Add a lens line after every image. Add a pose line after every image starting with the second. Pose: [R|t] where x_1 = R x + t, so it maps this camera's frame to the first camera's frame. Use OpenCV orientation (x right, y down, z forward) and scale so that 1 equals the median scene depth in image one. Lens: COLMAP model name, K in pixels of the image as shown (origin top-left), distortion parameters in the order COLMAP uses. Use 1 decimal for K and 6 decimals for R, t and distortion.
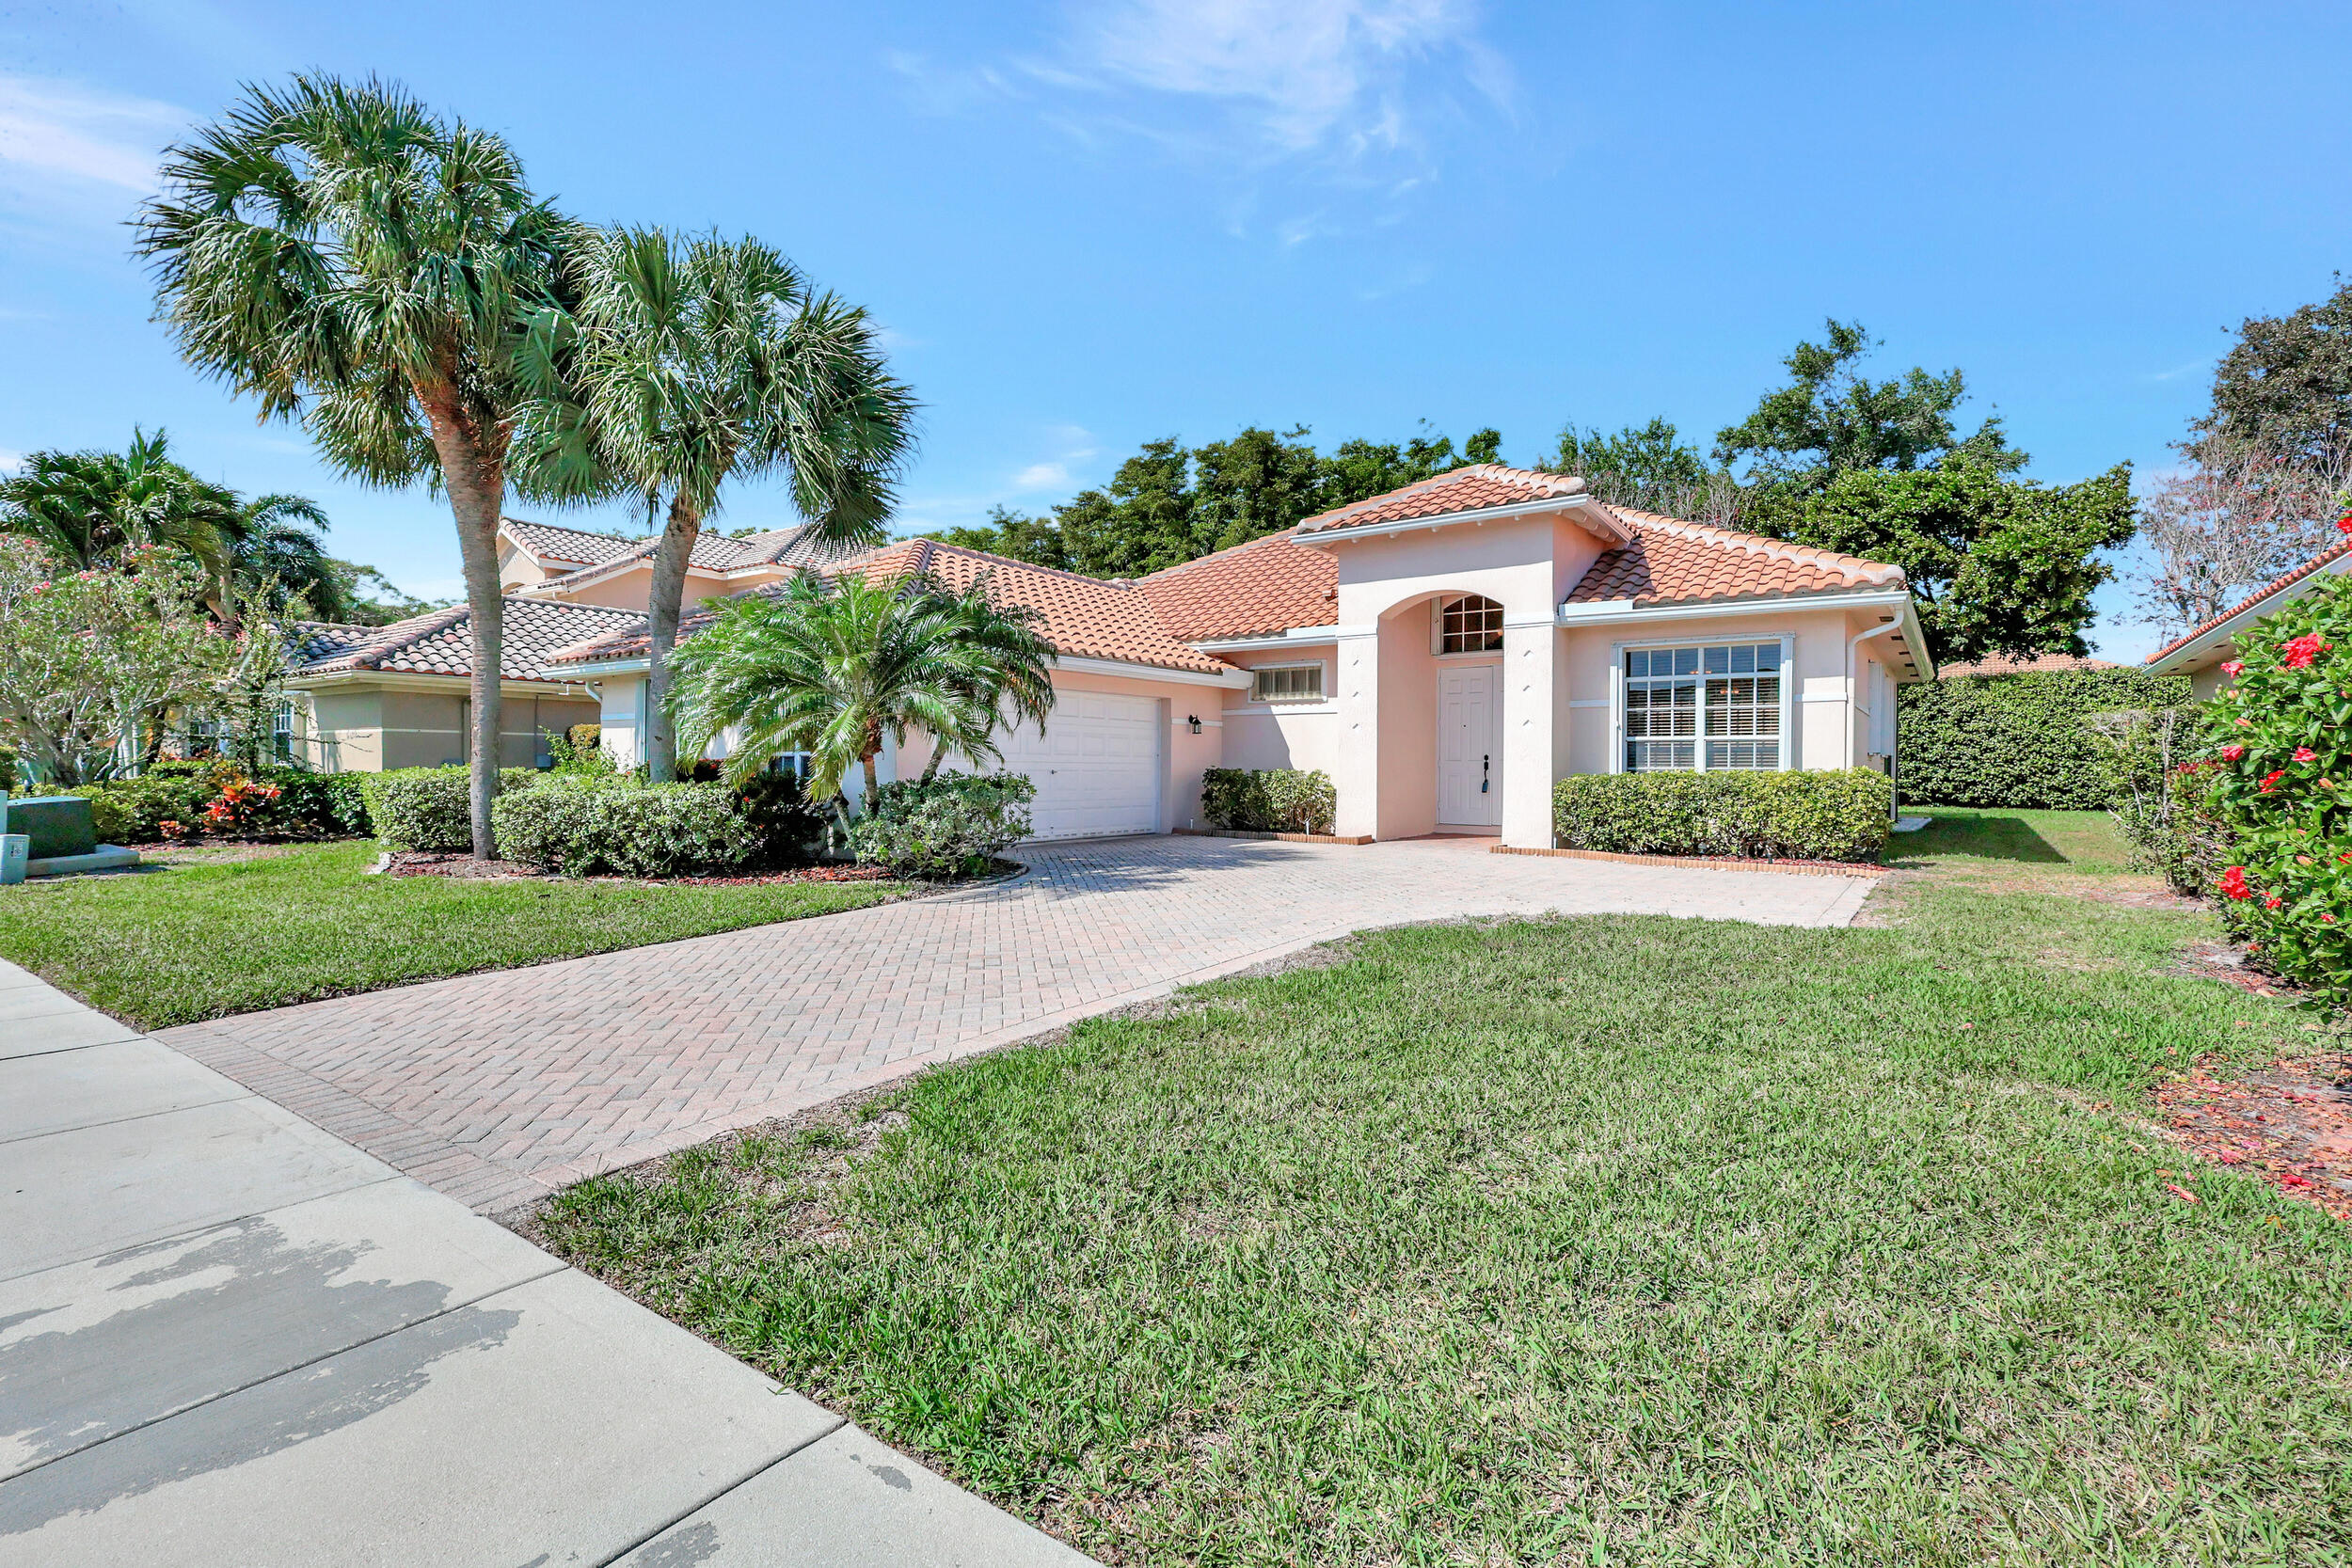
lens RADIAL K [[1078.3, 0, 1158.7], [0, 1078.3, 770.5], [0, 0, 1]] dist [-0.005202, -0.000382]
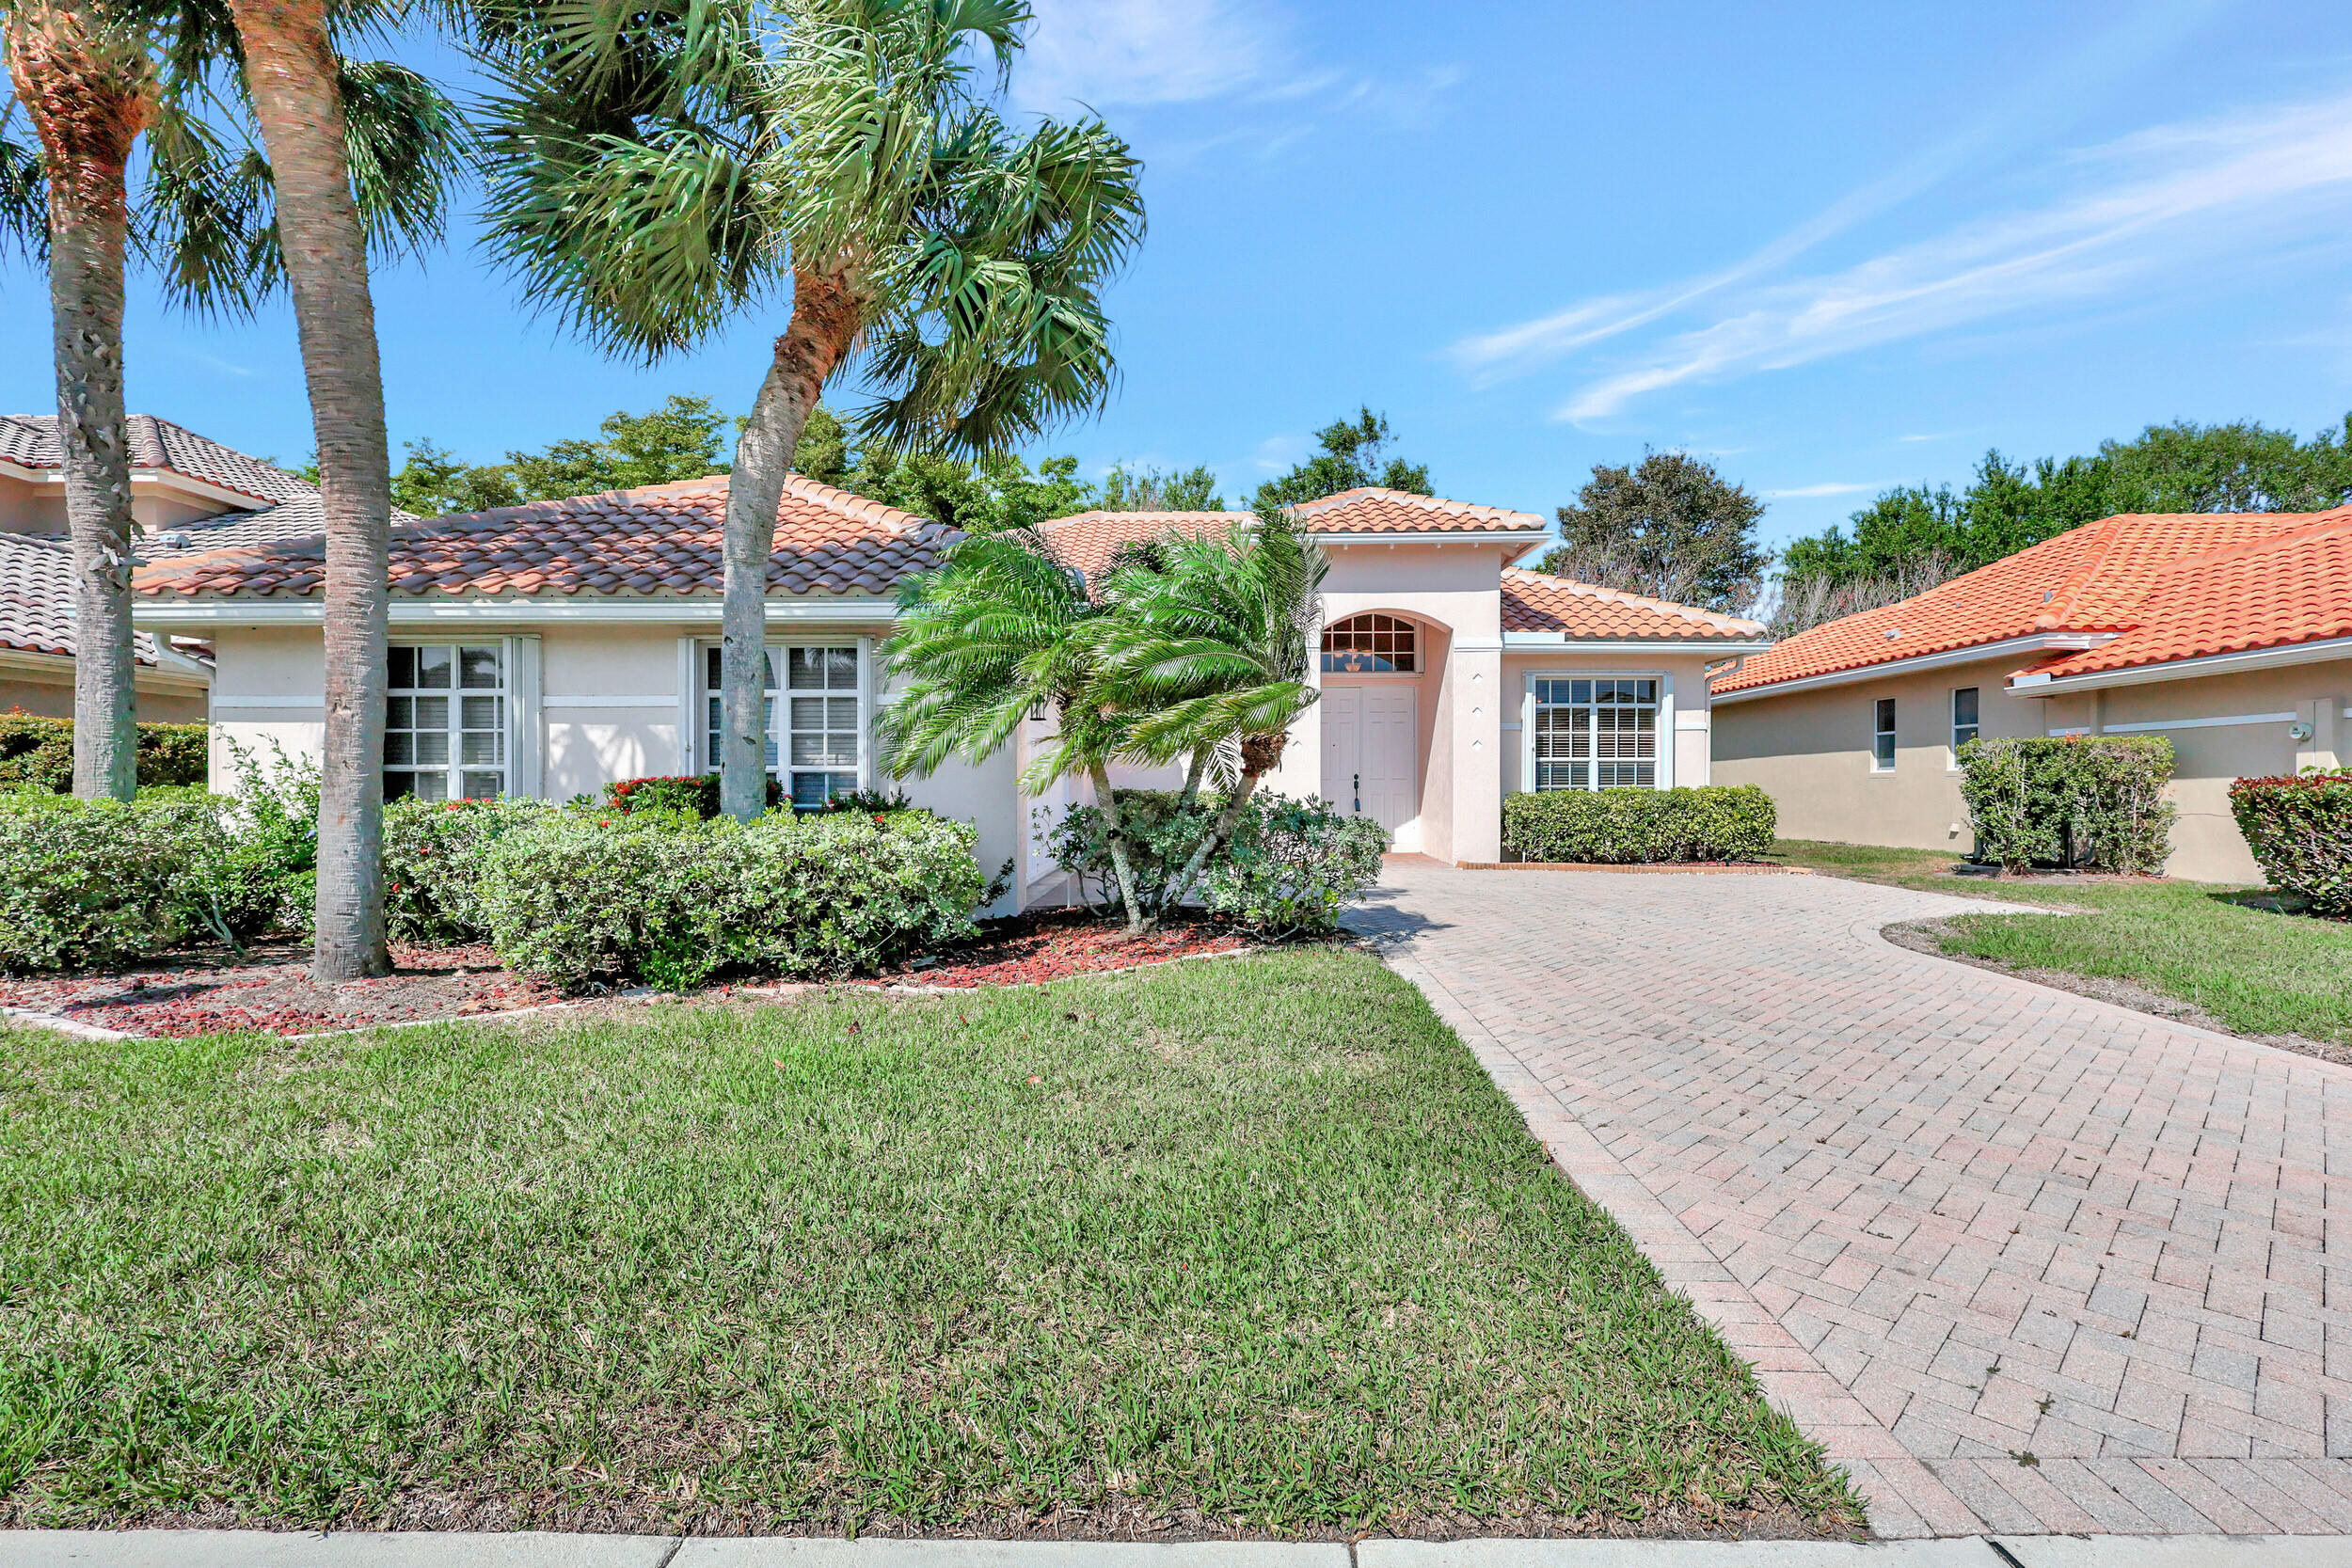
lens RADIAL K [[1078.3, 0, 1172.5], [0, 1078.3, 793.5], [0, 0, 1]] dist [-0.005202, -0.000382]
pose [[0.821313, -0.007401, 0.570430, -0.455971], [0.005483, 0.999972, 0.005080, -0.002124], [-0.570451, -0.001045, 0.821331, 0.282813]]
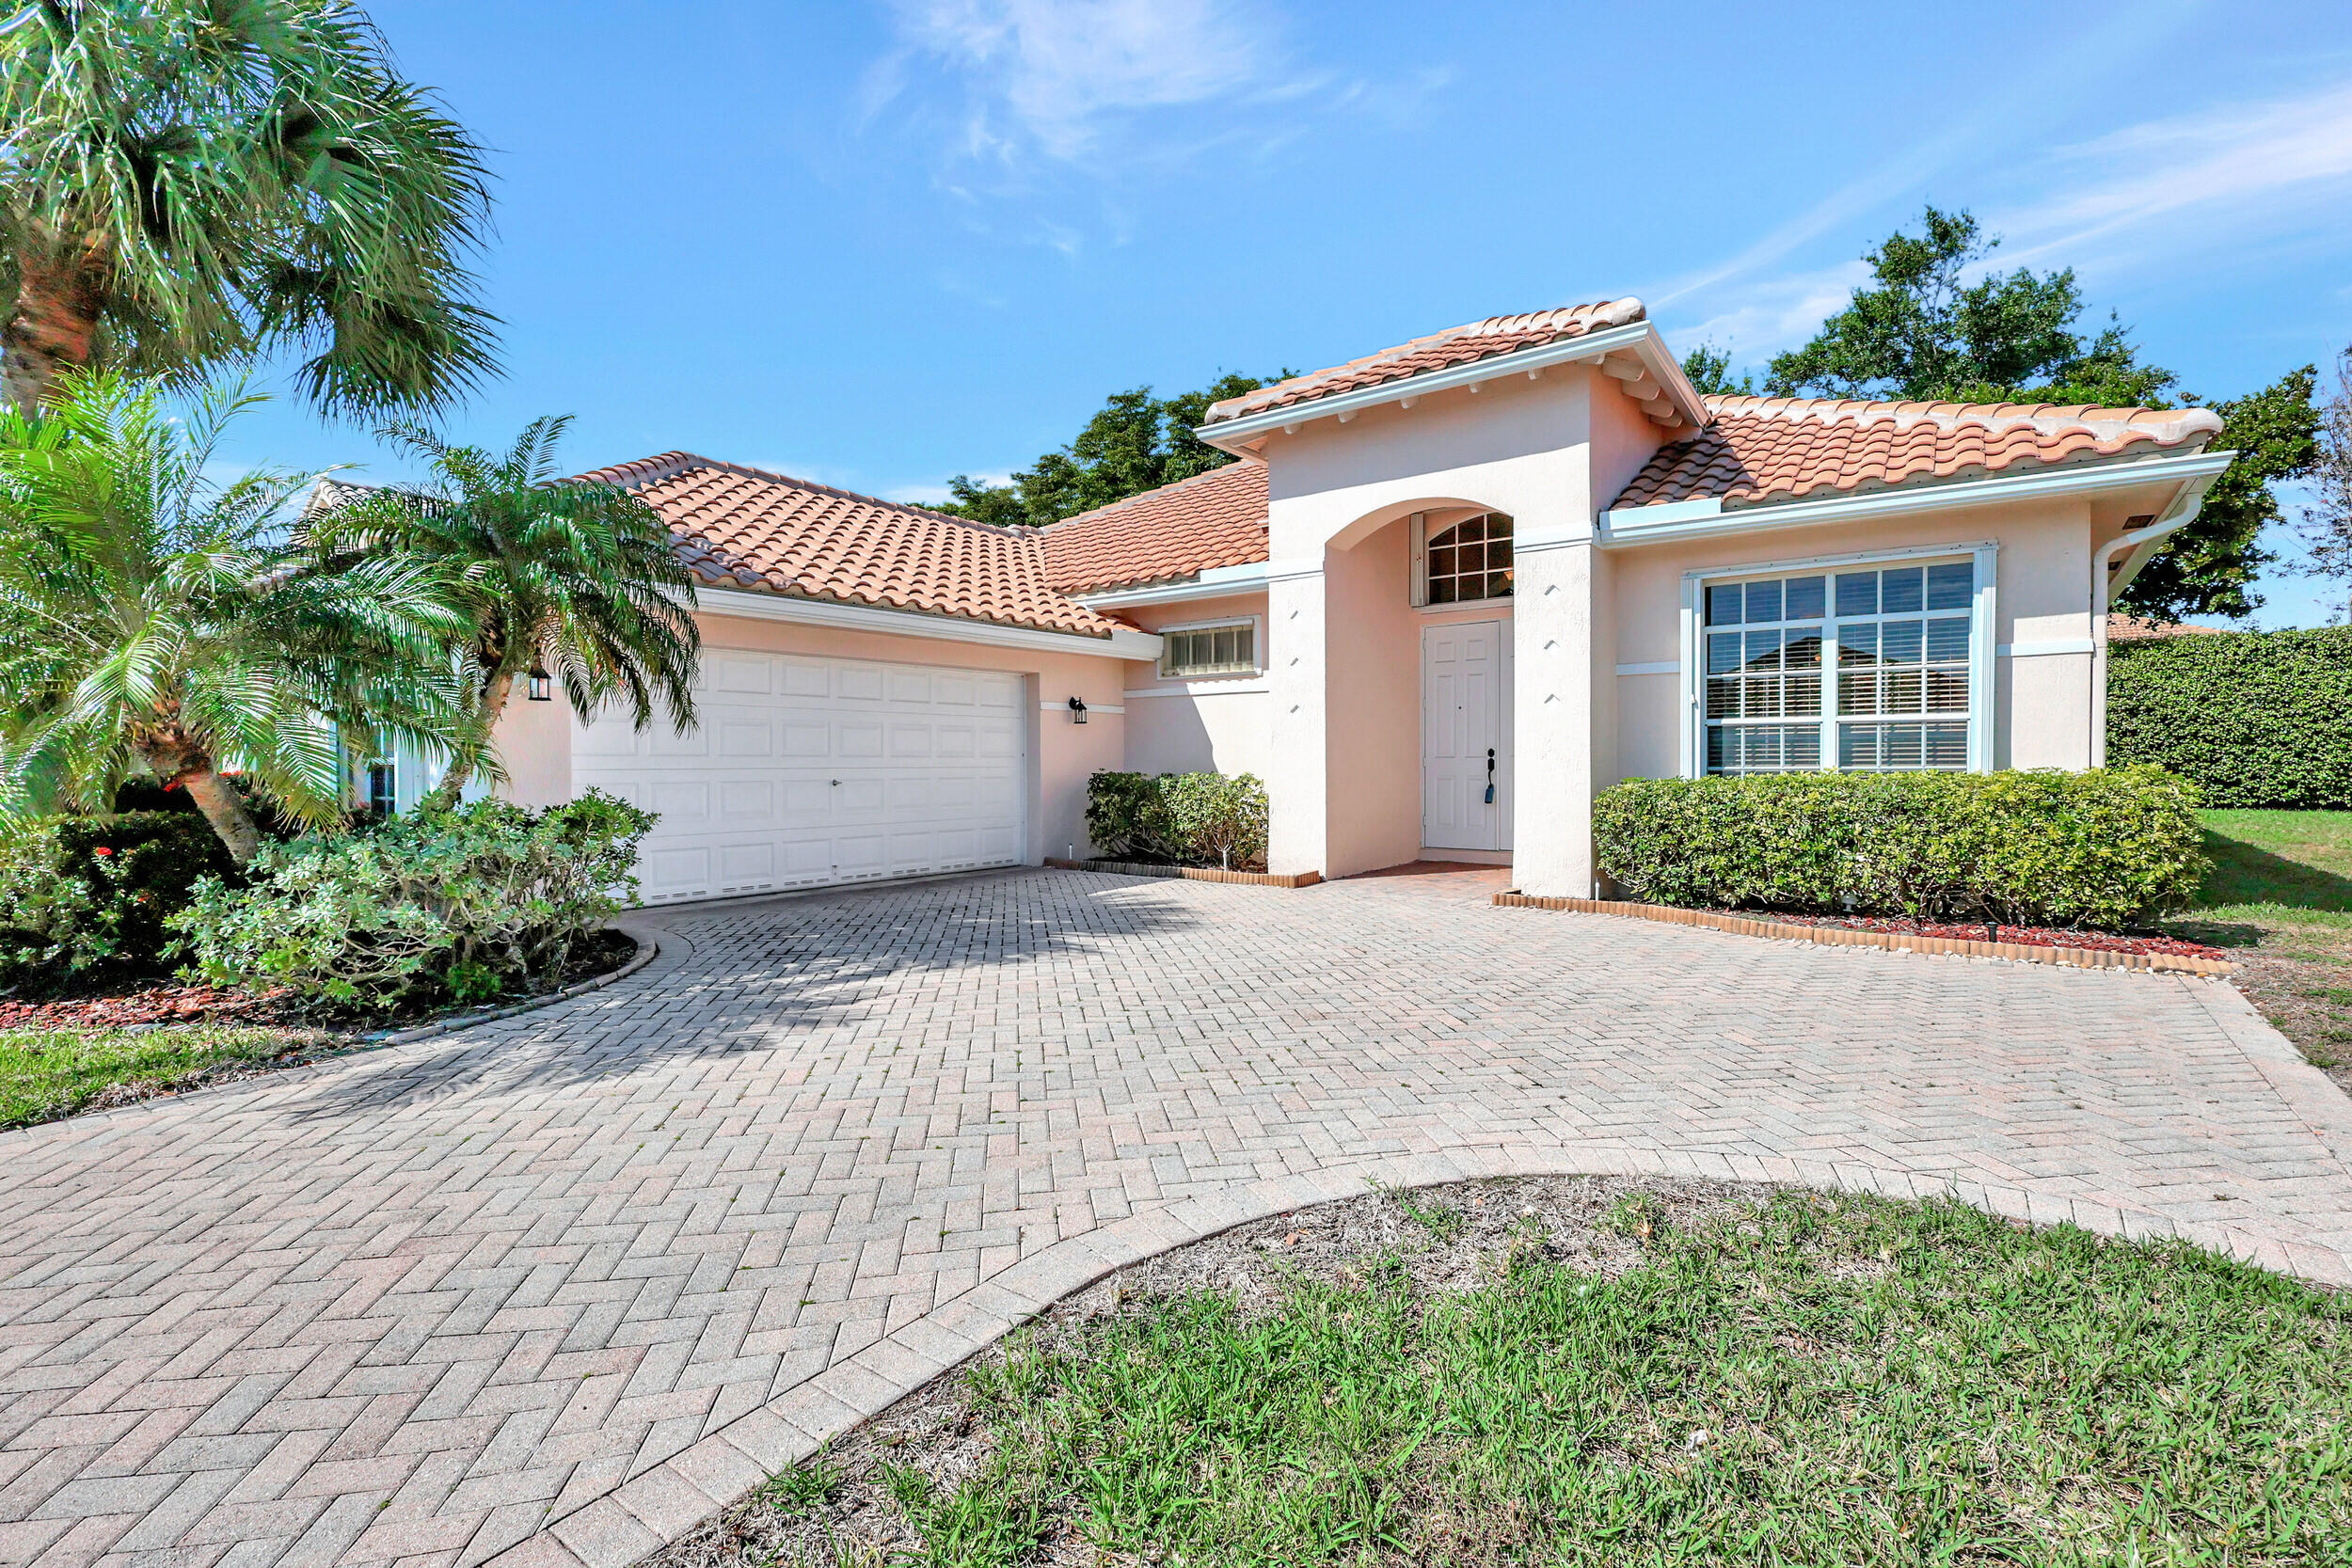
lens RADIAL K [[1078.3, 0, 1151.5], [0, 1078.3, 777.1], [0, 0, 1]] dist [-0.005202, -0.000382]
pose [[0.999599, -0.011267, -0.025987, 0.110721], [0.011565, 0.999869, 0.011327, -0.007260], [0.025856, -0.011623, 0.999598, 0.323822]]
